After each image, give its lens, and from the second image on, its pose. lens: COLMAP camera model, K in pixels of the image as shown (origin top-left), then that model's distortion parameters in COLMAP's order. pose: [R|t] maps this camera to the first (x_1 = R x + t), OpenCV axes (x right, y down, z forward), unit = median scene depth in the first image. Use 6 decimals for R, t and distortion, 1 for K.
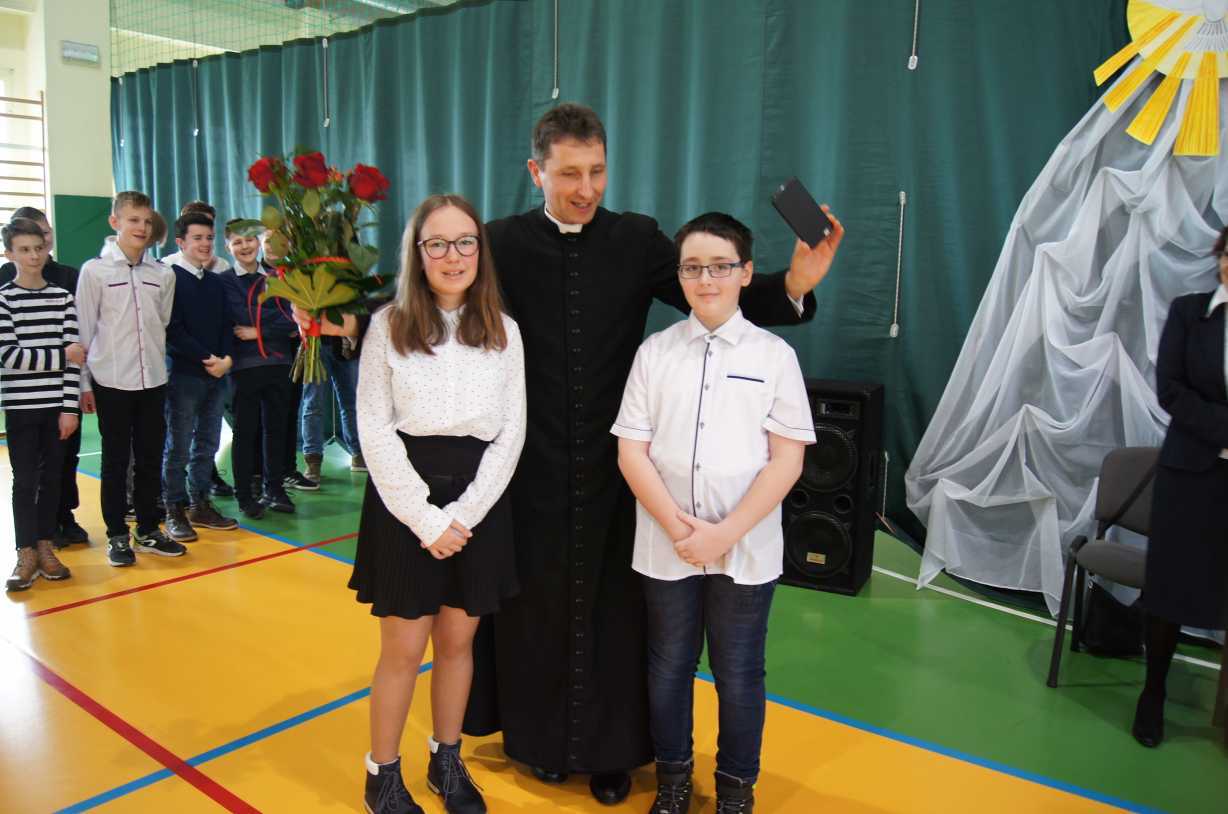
lens RADIAL K [[950.6, 0, 614.0], [0, 950.6, 407.0], [0, 0, 1]] dist [-0.070738, 0.001008]
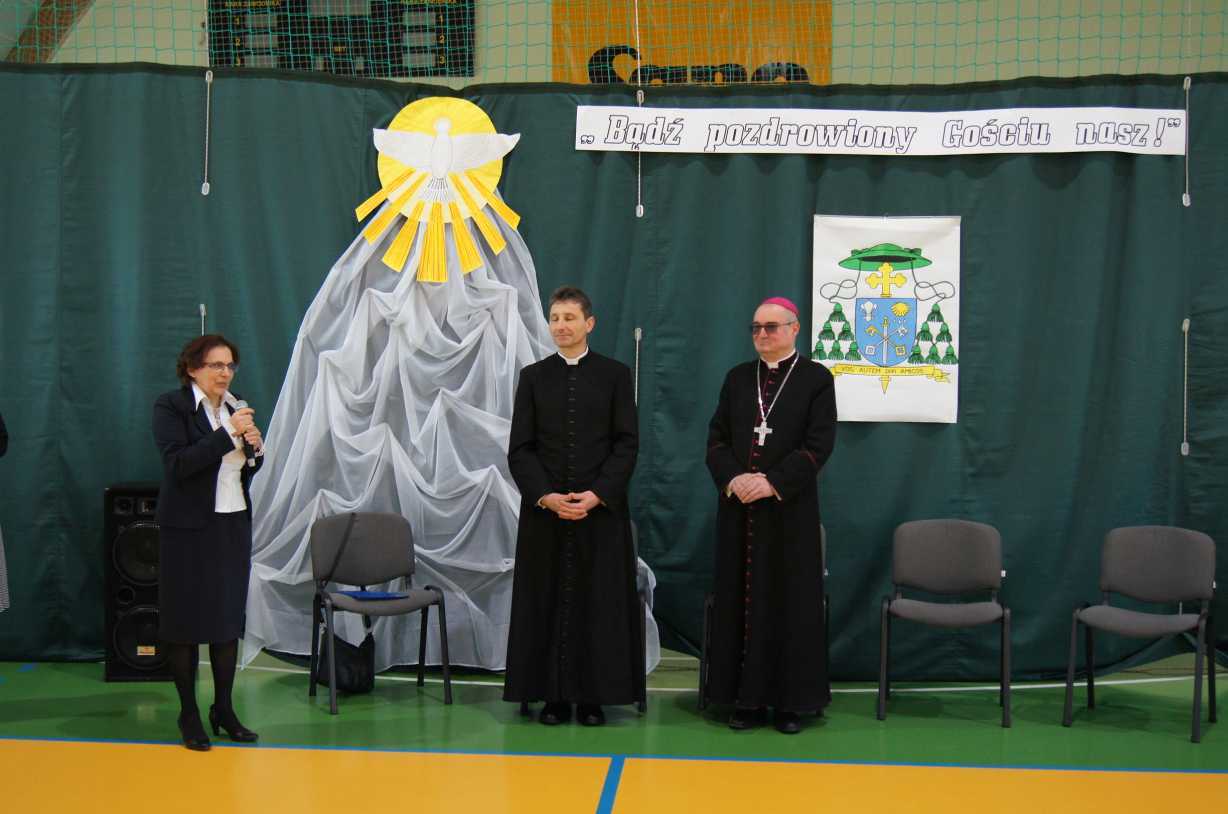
lens RADIAL K [[1476.3, 0, 612.9], [0, 1476.3, 382.1], [0, 0, 1]] dist [-0.010966, -0.026178]
pose [[0.851272, -0.030389, 0.523844, -0.210892], [0.090778, 0.991798, -0.089983, 0.065589], [-0.516813, 0.124153, 0.847048, -0.772390]]
